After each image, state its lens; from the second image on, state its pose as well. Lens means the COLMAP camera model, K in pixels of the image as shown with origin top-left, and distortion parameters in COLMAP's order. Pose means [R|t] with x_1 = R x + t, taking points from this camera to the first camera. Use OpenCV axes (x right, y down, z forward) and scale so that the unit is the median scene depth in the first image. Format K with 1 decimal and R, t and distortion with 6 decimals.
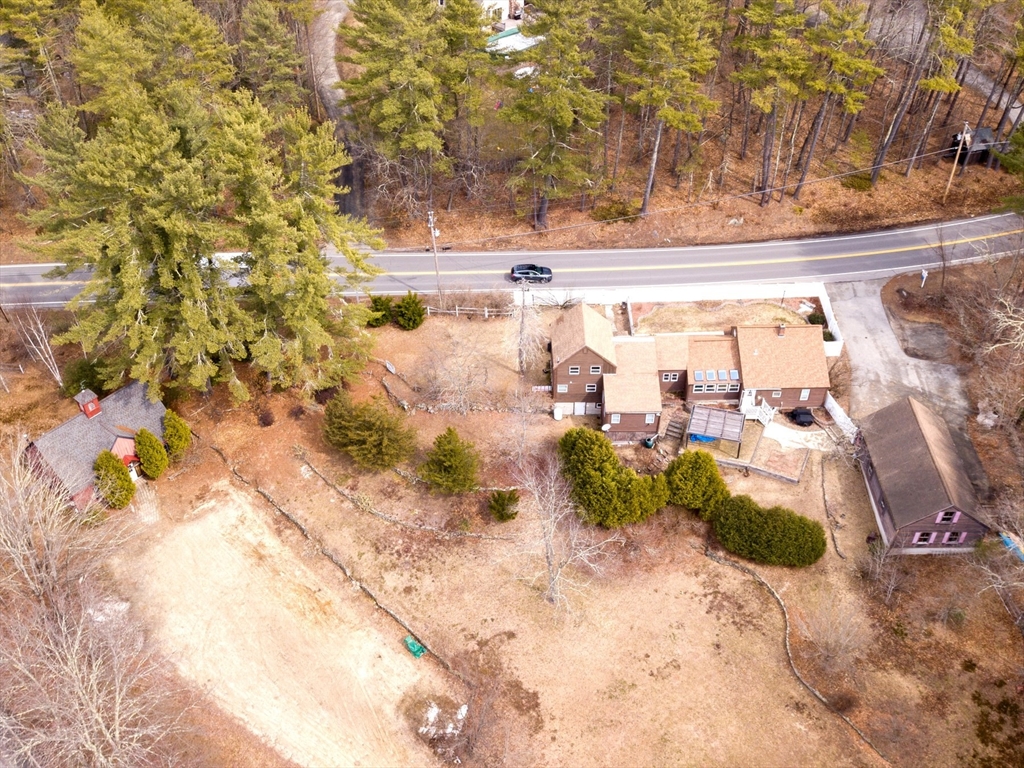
lens RADIAL K [[1036.3, 0, 524.2], [0, 1036.3, 383.1], [0, 0, 1]] dist [0.108714, -0.331626]
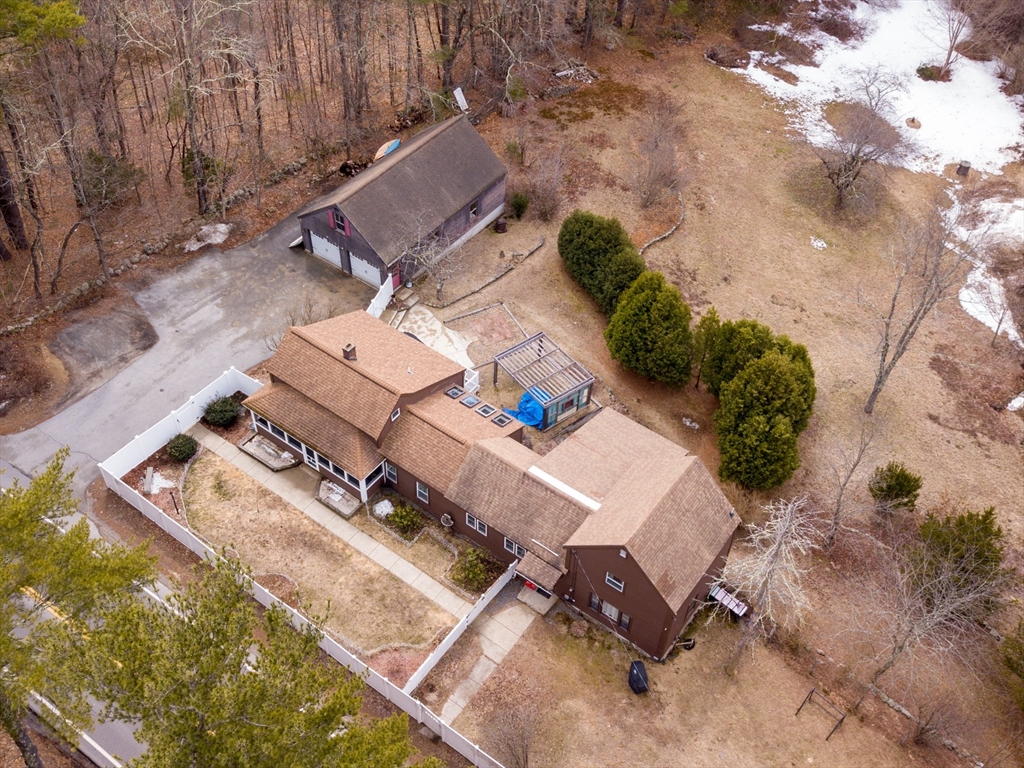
lens RADIAL K [[1036.3, 0, 524.2], [0, 1036.3, 383.1], [0, 0, 1]] dist [0.108714, -0.331626]
pose [[-0.795204, -0.460452, 0.394506, -0.064925], [0.393455, 0.103197, 0.913534, -0.589207], [-0.461350, 0.881666, 0.099104, 1.026300]]
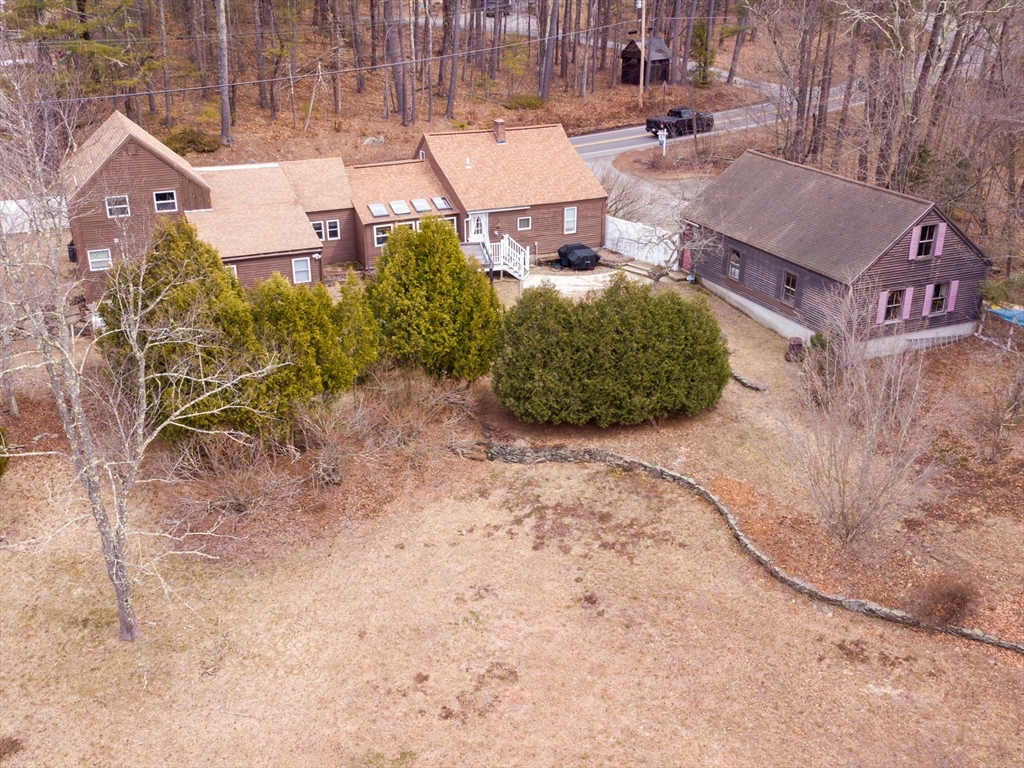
lens RADIAL K [[1036.3, 0, 524.2], [0, 1036.3, 383.1], [0, 0, 1]] dist [0.108714, -0.331626]
pose [[0.915326, -0.147115, 0.374881, 0.029222], [0.265810, 0.920009, -0.287974, 0.271379], [-0.302528, 0.363237, 0.881213, 0.612936]]
